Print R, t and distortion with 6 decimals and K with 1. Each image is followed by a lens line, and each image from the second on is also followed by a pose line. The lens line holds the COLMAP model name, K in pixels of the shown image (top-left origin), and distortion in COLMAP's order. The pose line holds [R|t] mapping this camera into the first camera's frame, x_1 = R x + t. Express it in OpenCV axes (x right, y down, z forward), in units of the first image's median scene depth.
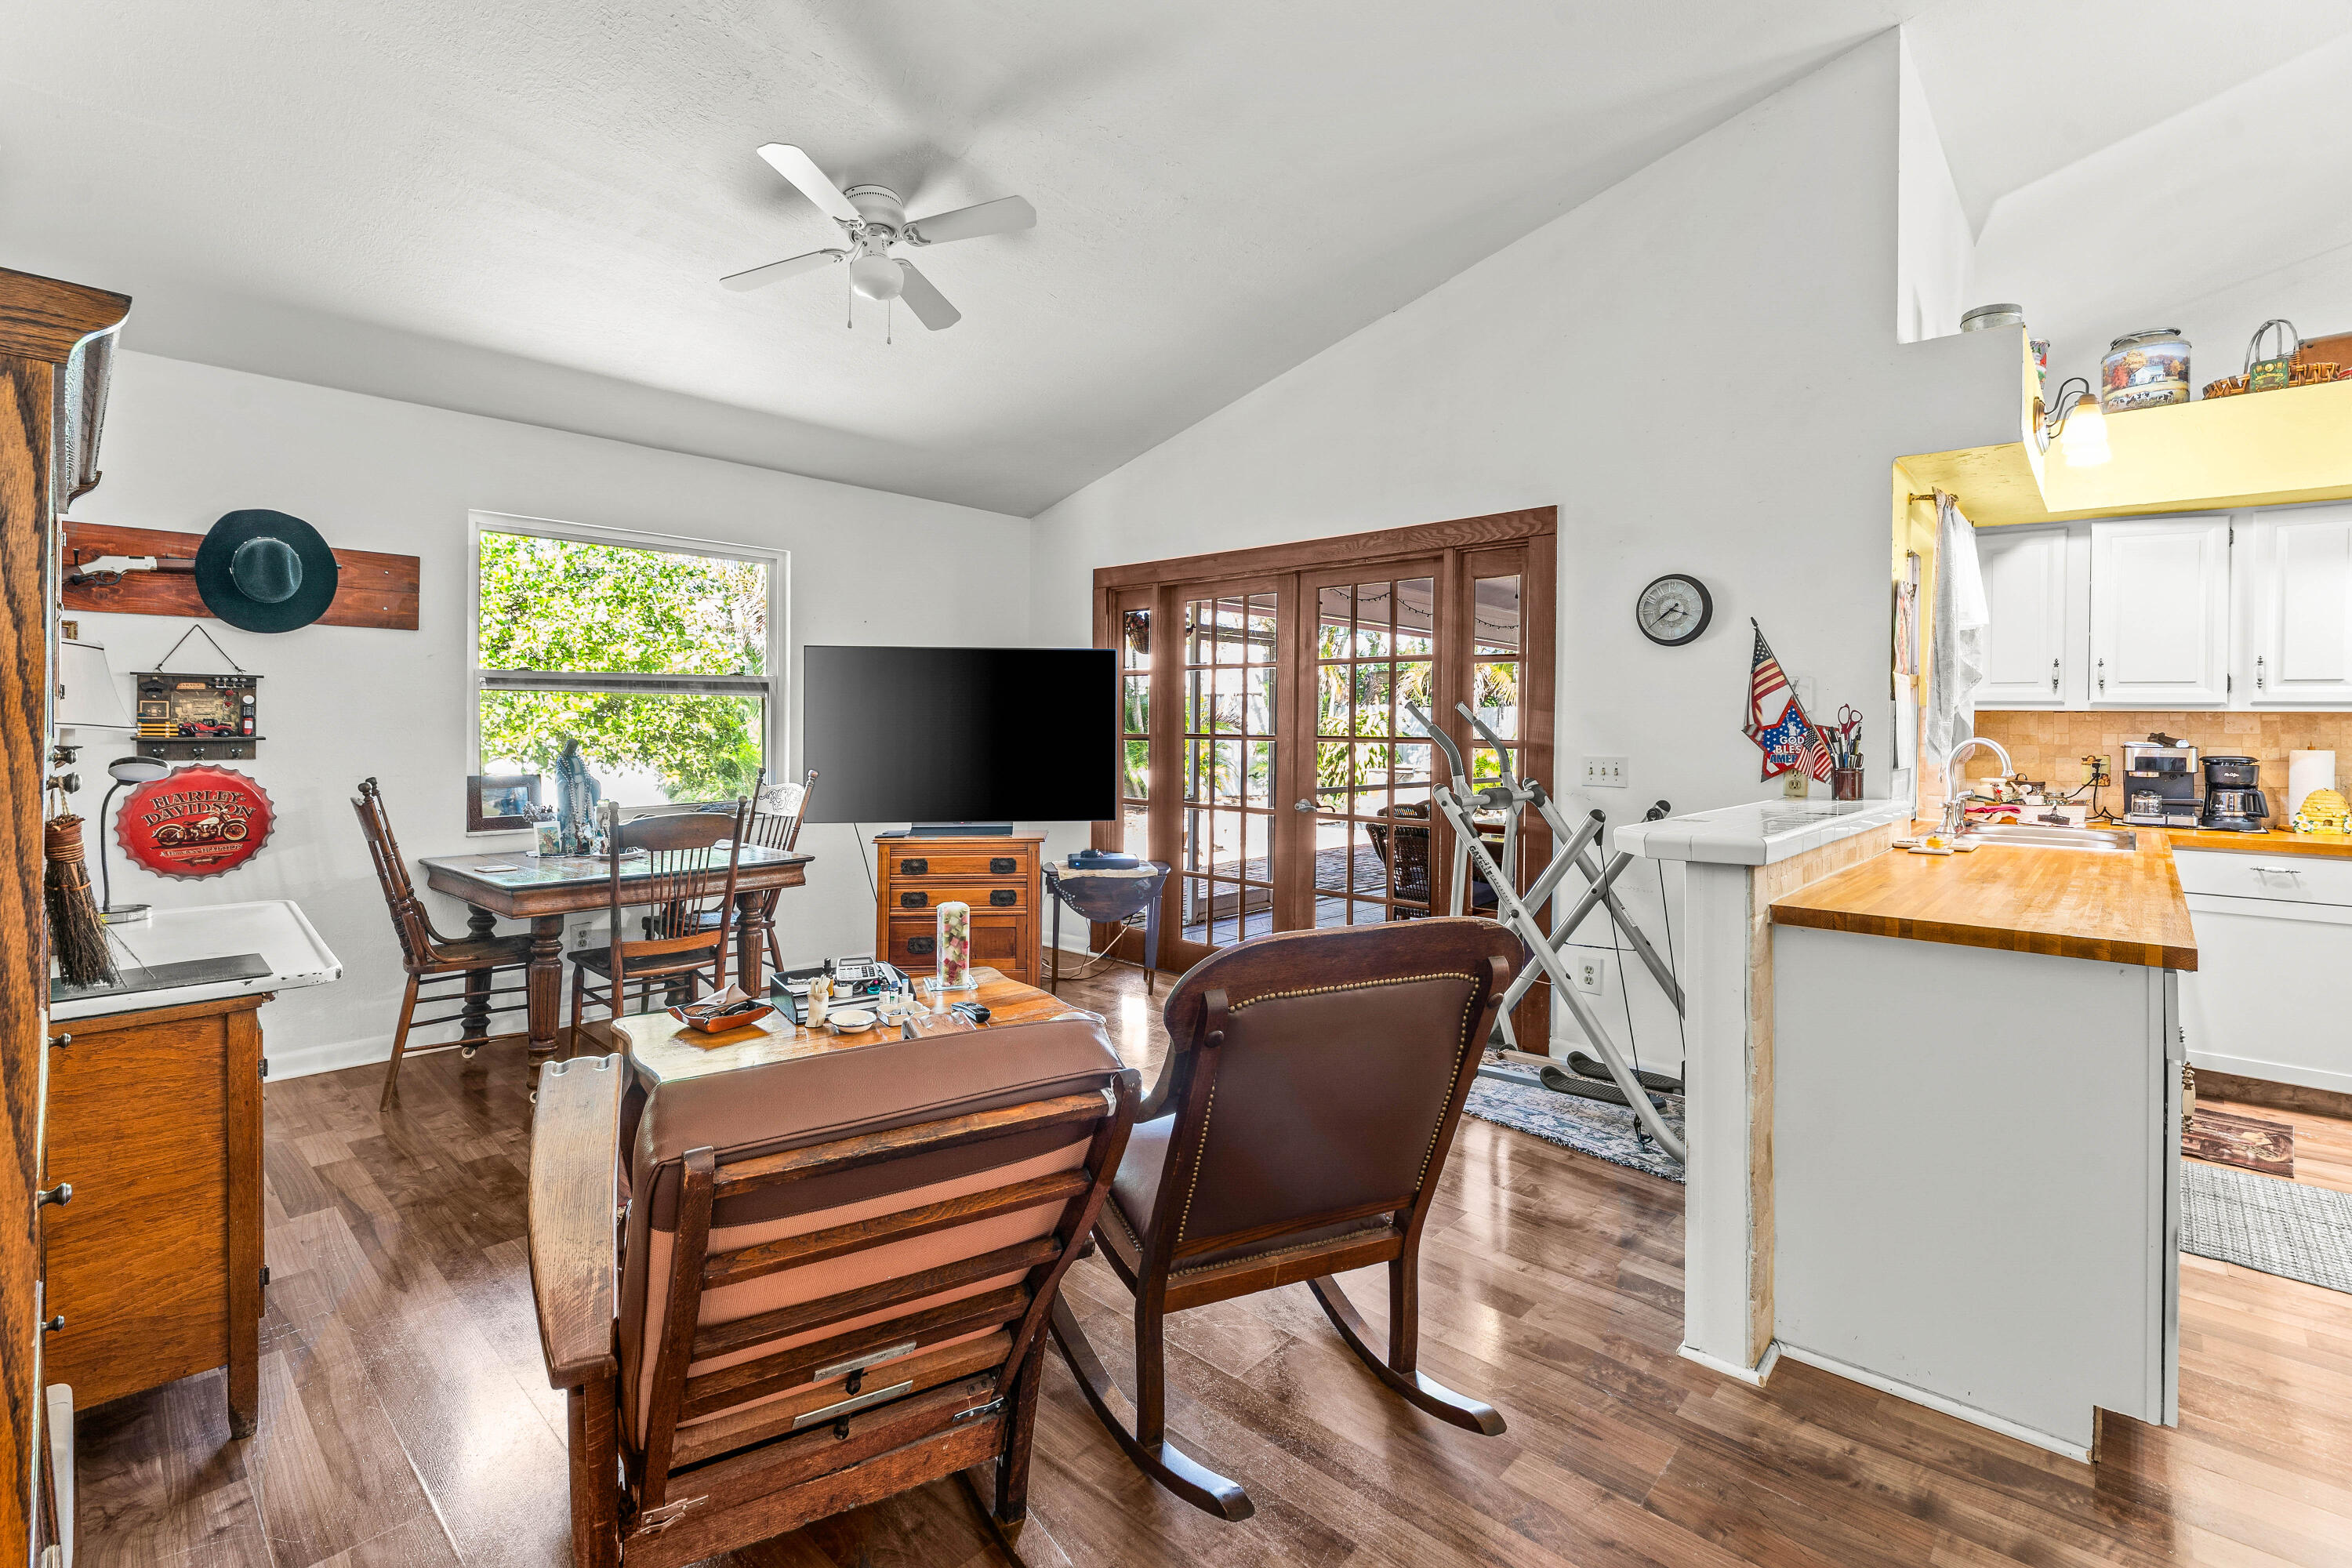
lens RADIAL K [[1053.2, 0, 1178.5], [0, 1053.2, 726.5], [0, 0, 1]] dist [-0.000231, 0.000632]
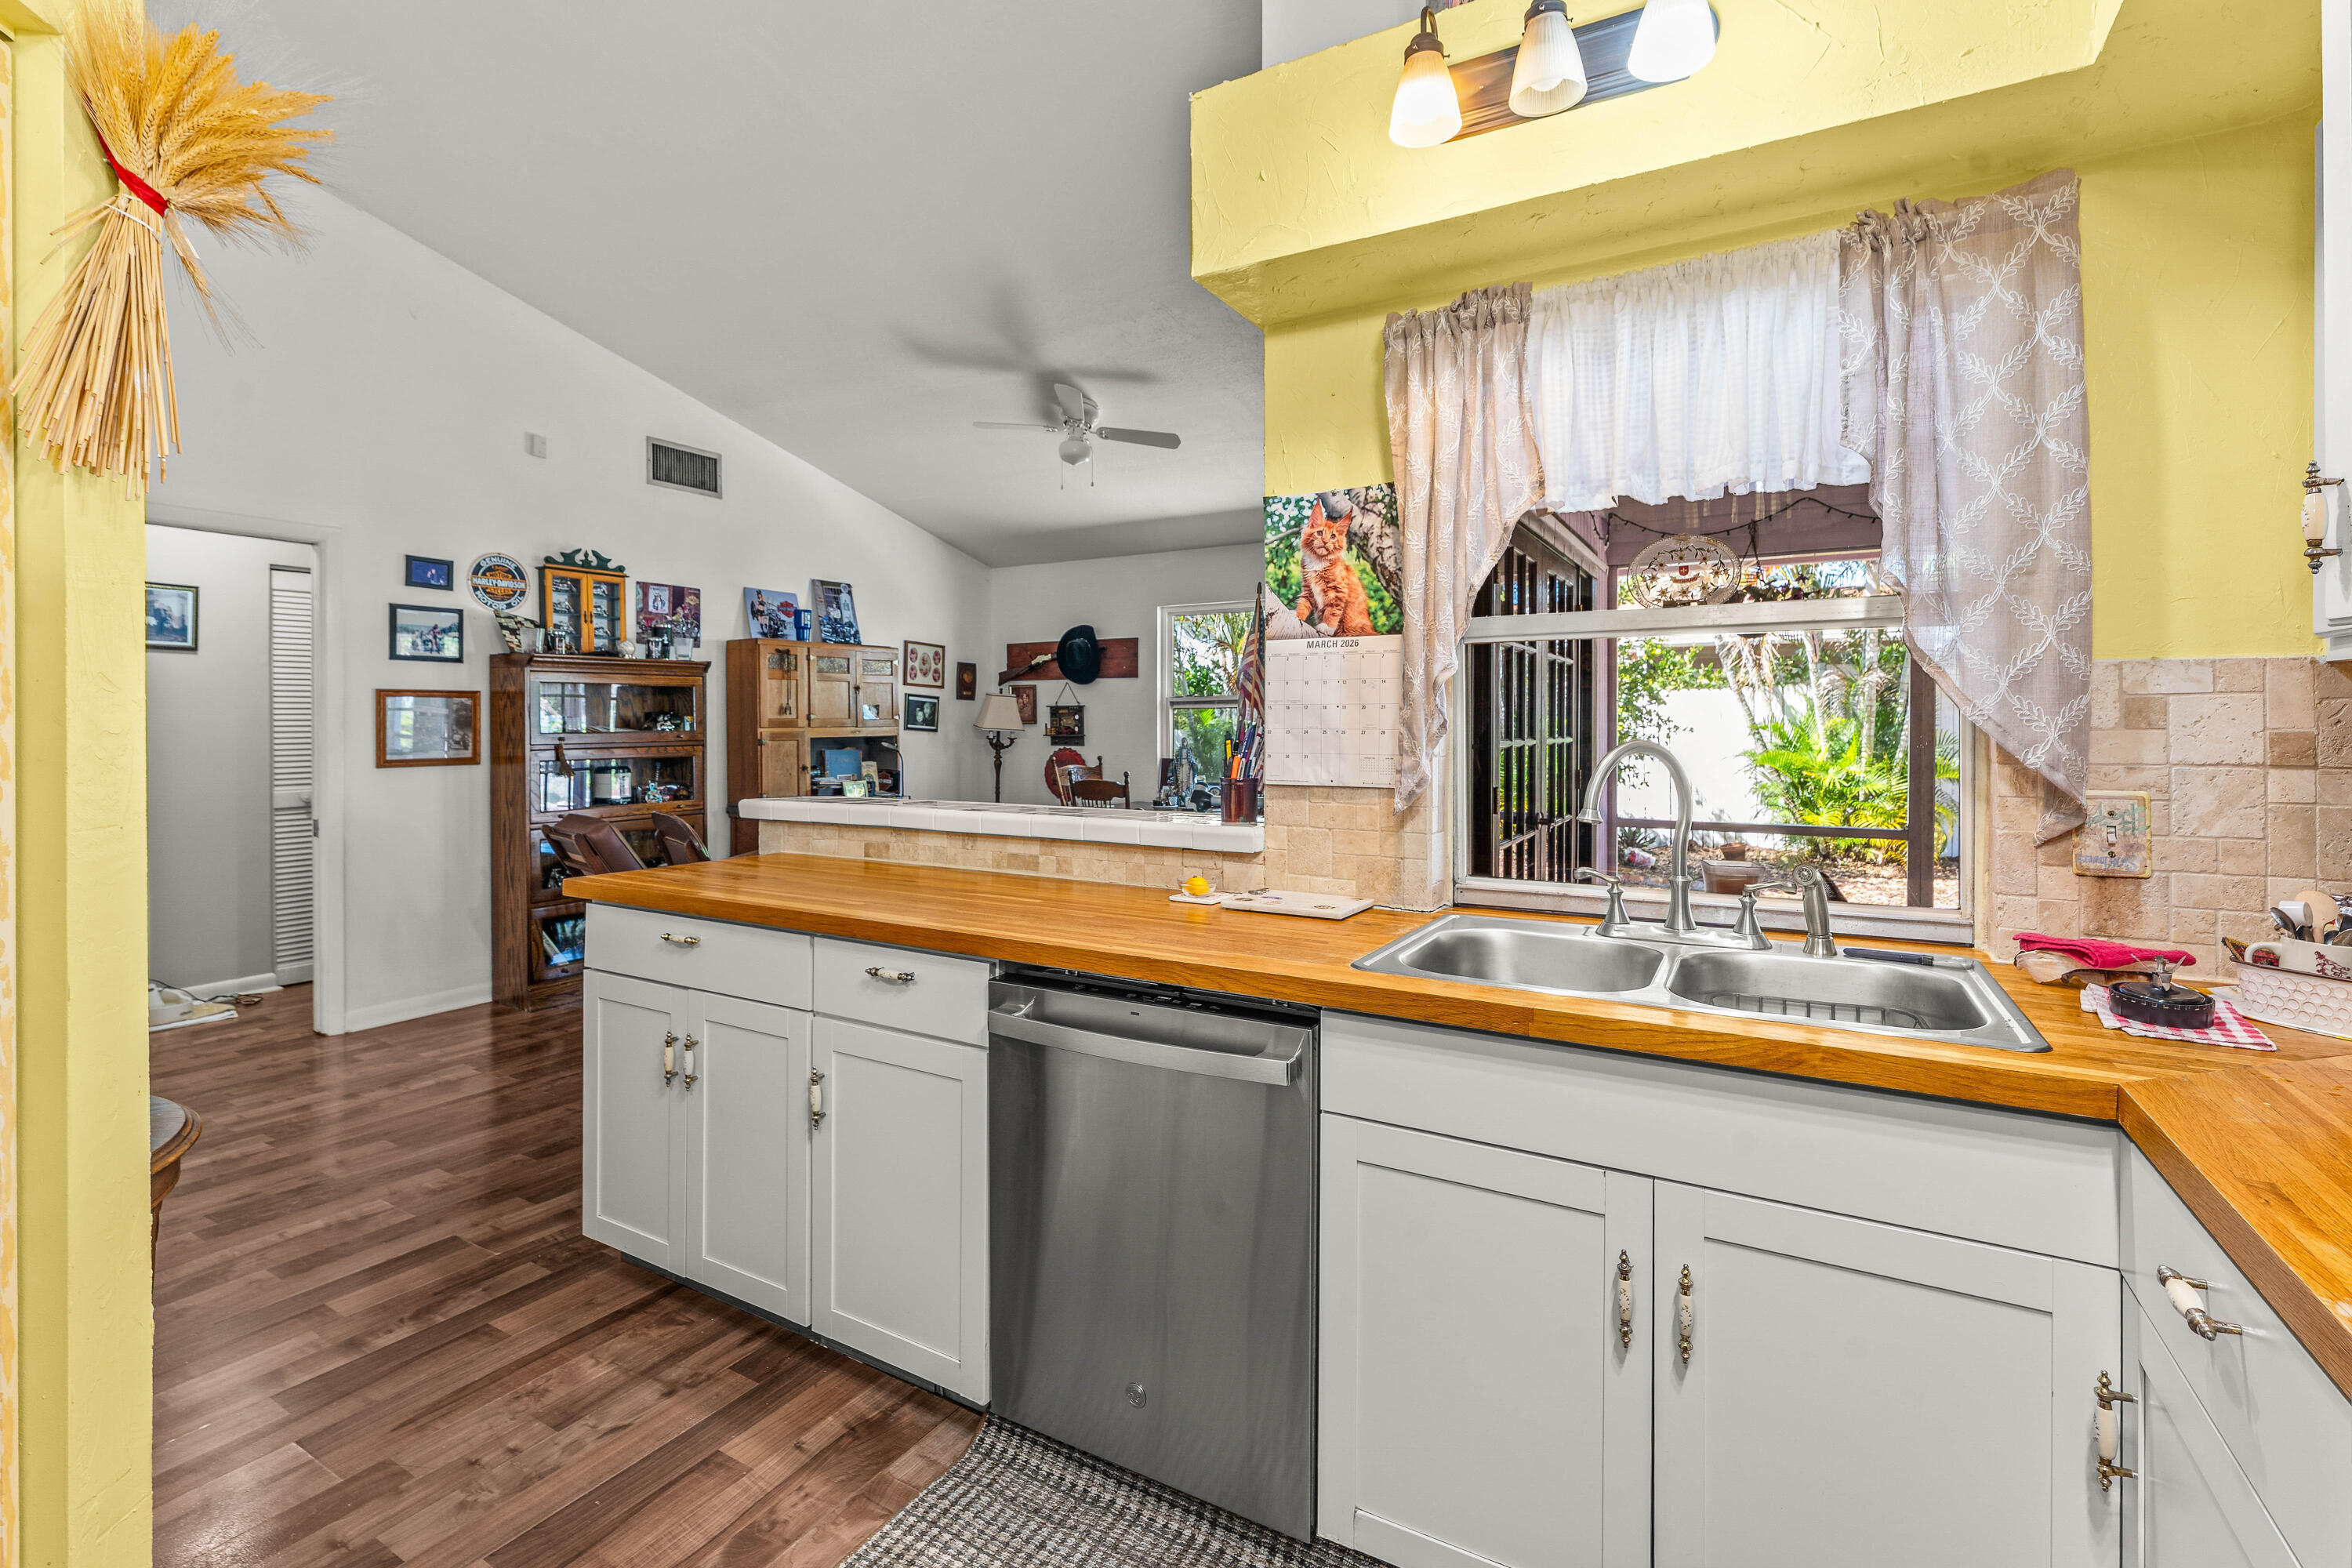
lens RADIAL K [[1053.2, 0, 1133.2], [0, 1053.2, 722.8], [0, 0, 1]] dist [-0.000231, 0.000632]
pose [[0.183024, -0.003357, -0.983103, 1.081128], [-0.005446, 0.999975, -0.004429, -0.004851], [0.983093, 0.006165, 0.183001, 0.654841]]
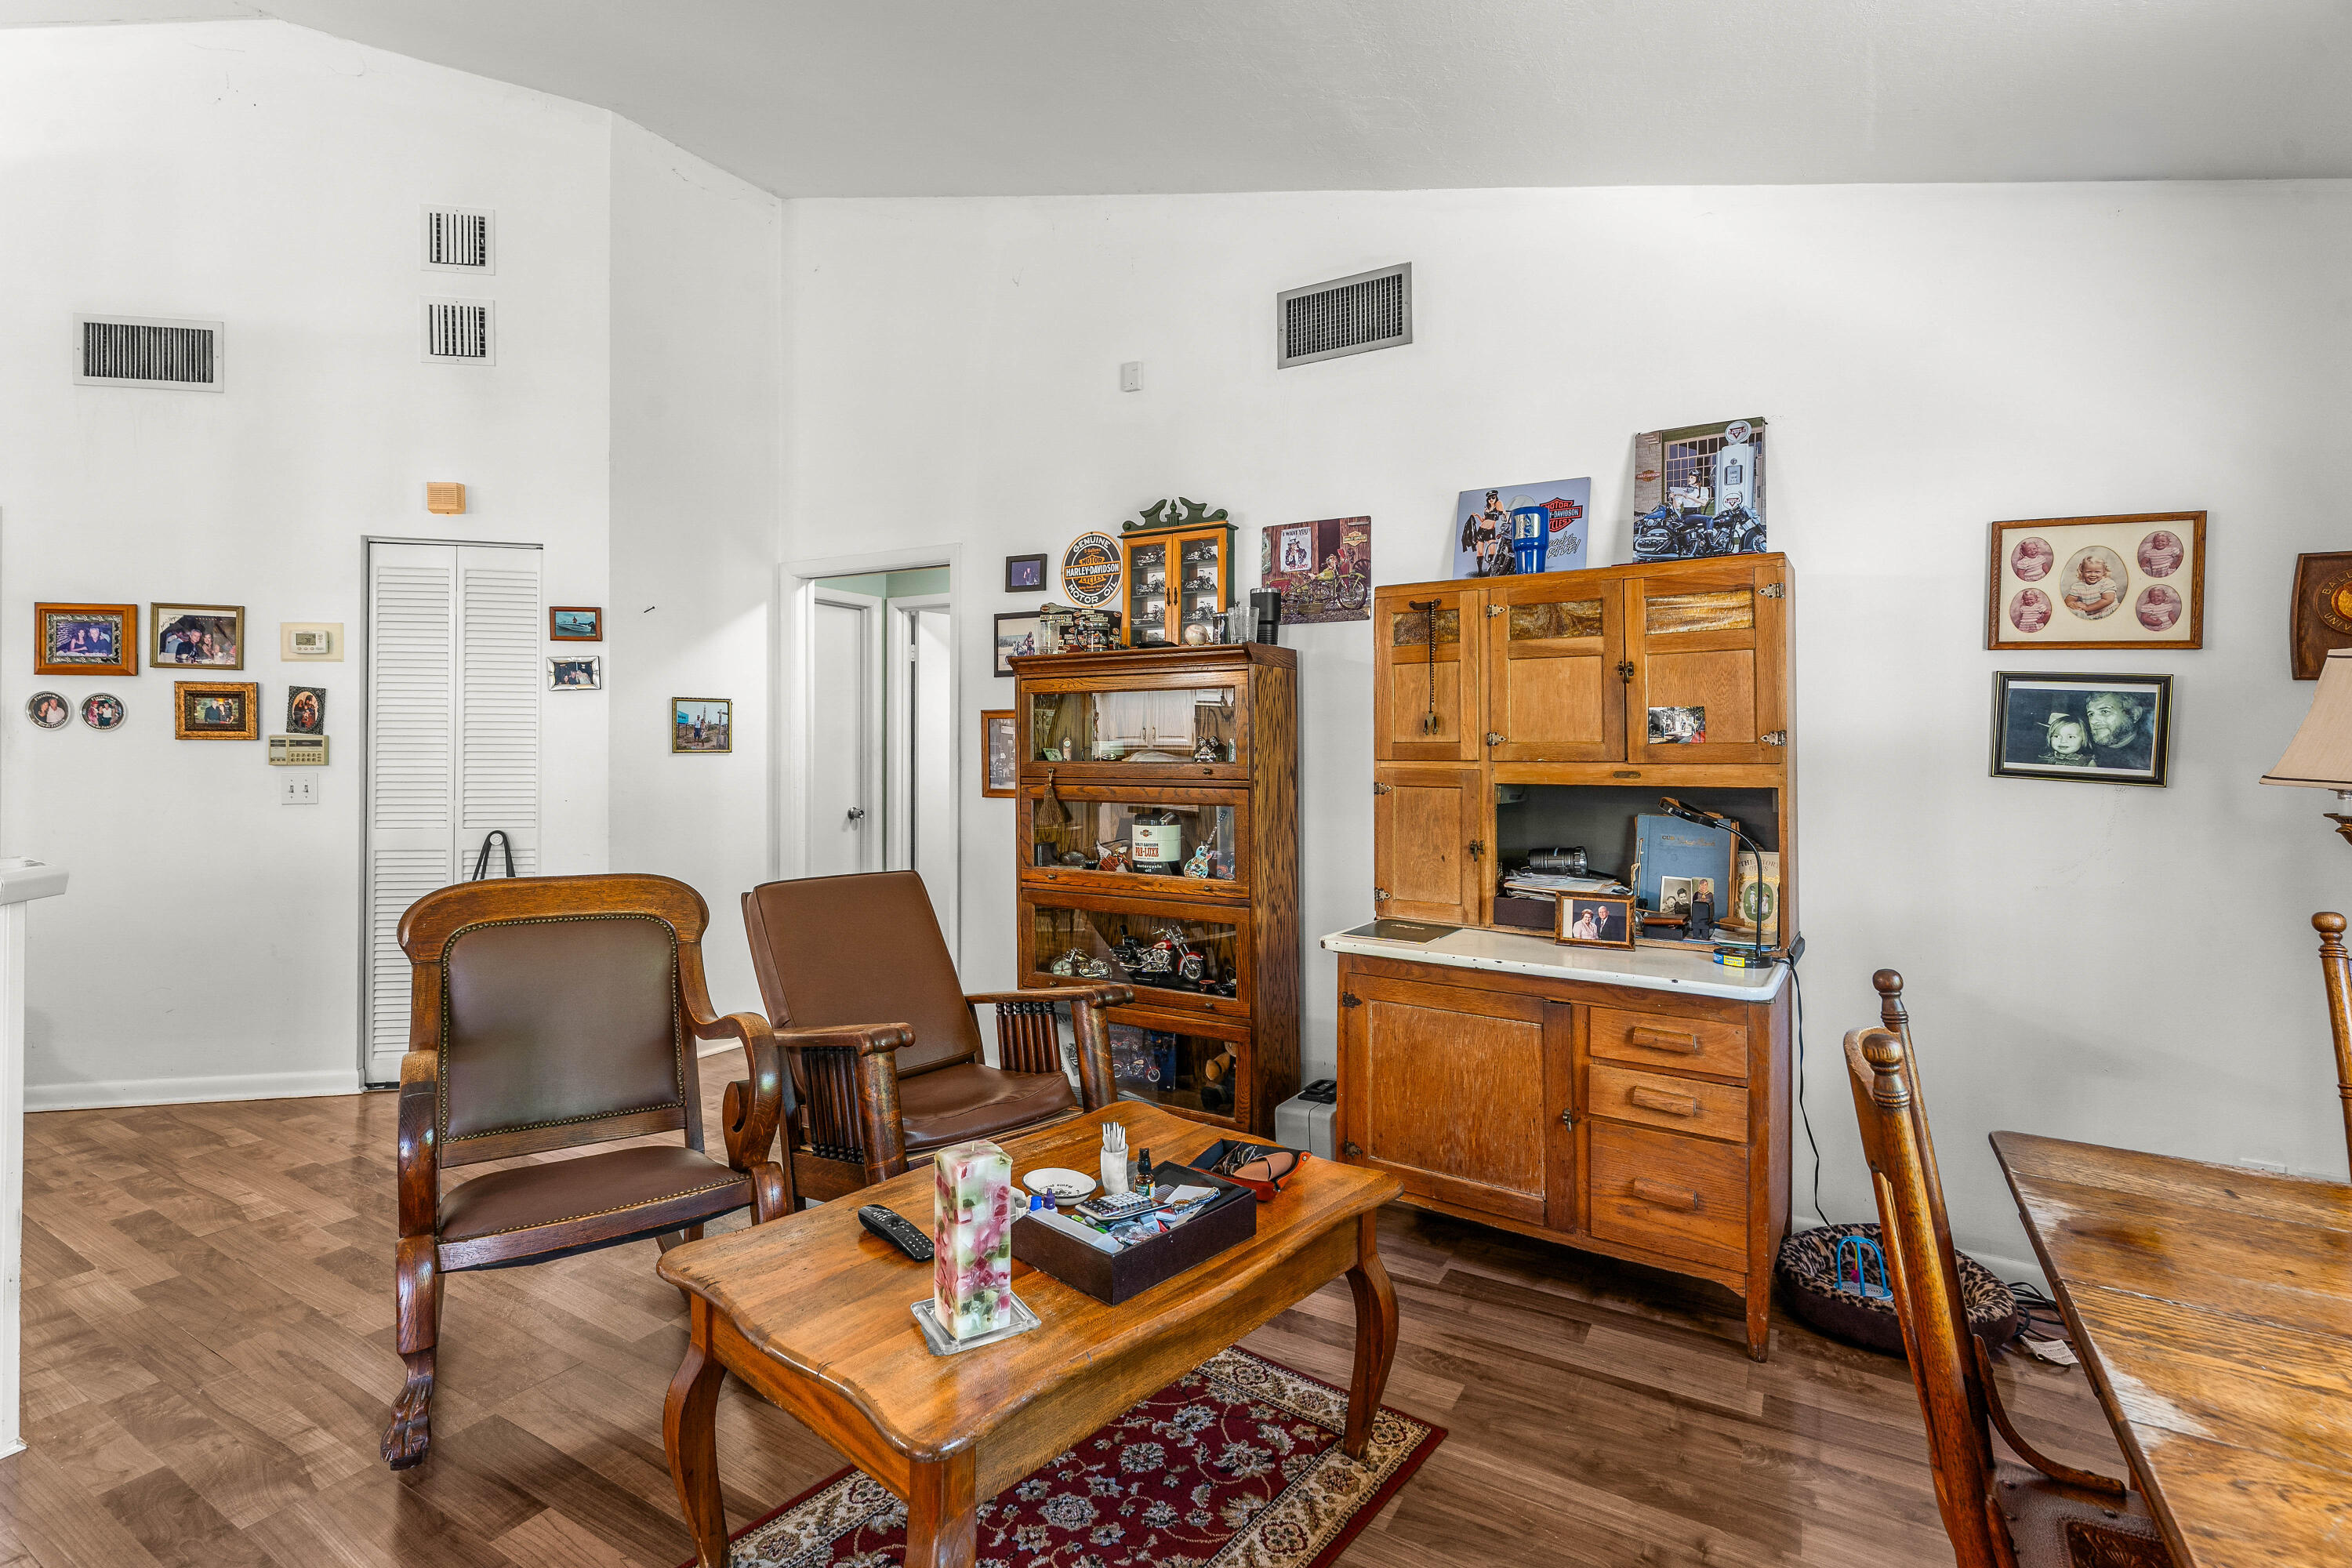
lens RADIAL K [[1053.2, 0, 1172.9], [0, 1053.2, 751.5], [0, 0, 1]] dist [-0.000231, 0.000632]
pose [[-0.977105, -0.015635, -0.212183, -0.161141], [-0.016837, 0.999851, 0.003859, -0.008361], [0.212091, 0.007343, -0.977222, 1.120496]]
